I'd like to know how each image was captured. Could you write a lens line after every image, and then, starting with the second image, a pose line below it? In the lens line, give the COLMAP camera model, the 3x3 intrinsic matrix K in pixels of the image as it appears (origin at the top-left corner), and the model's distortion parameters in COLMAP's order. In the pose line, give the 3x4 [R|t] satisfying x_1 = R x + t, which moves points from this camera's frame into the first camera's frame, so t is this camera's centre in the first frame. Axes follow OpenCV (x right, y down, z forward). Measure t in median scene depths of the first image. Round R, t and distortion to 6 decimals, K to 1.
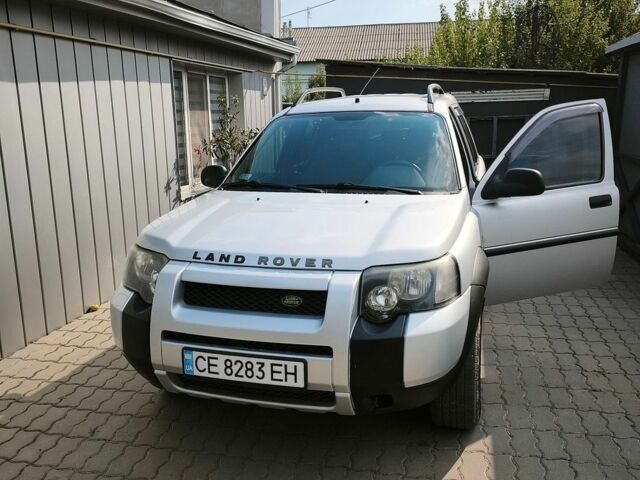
lens RADIAL K [[569.7, 0, 320.0], [0, 569.7, 240.0], [0, 0, 1]] dist [0.087852, -0.142750]
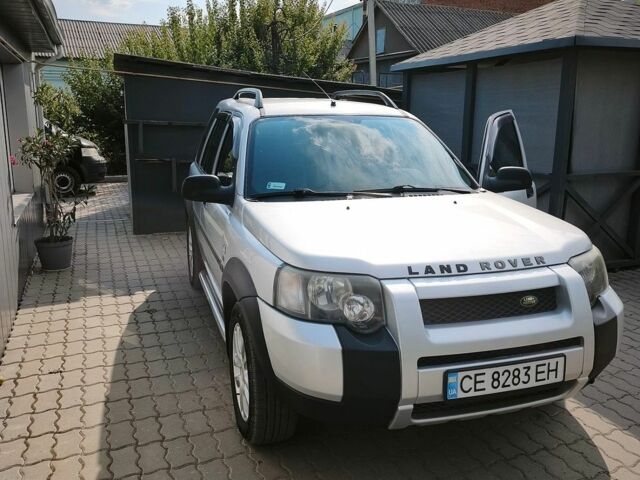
lens RADIAL K [[569.7, 0, 320.0], [0, 569.7, 240.0], [0, 0, 1]] dist [0.087852, -0.142750]
pose [[0.820378, -0.097508, 0.563446, -0.905304], [0.103249, 0.994417, 0.021760, -0.060185], [-0.562422, 0.040323, 0.825866, 0.357863]]
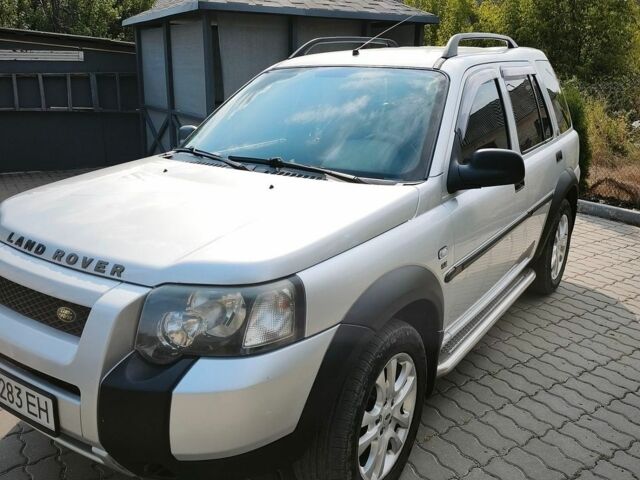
lens RADIAL K [[569.7, 0, 320.0], [0, 569.7, 240.0], [0, 0, 1]] dist [0.087852, -0.142750]
pose [[0.951928, 0.112082, -0.285079, 0.469538], [-0.092893, 0.992456, 0.080008, -0.081784], [0.291896, -0.049680, 0.955159, 0.369746]]
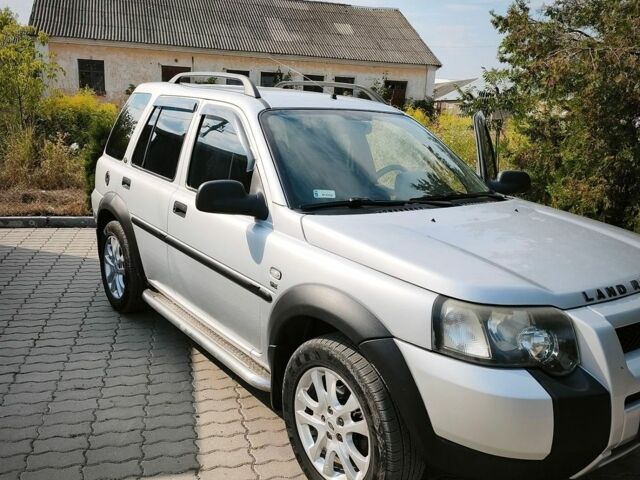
lens RADIAL K [[569.7, 0, 320.0], [0, 569.7, 240.0], [0, 0, 1]] dist [0.087852, -0.142750]
pose [[0.575359, -0.133631, 0.806911, -1.151843], [0.119187, 0.989730, 0.078922, -0.171454], [-0.809170, 0.050765, 0.585377, 0.890136]]
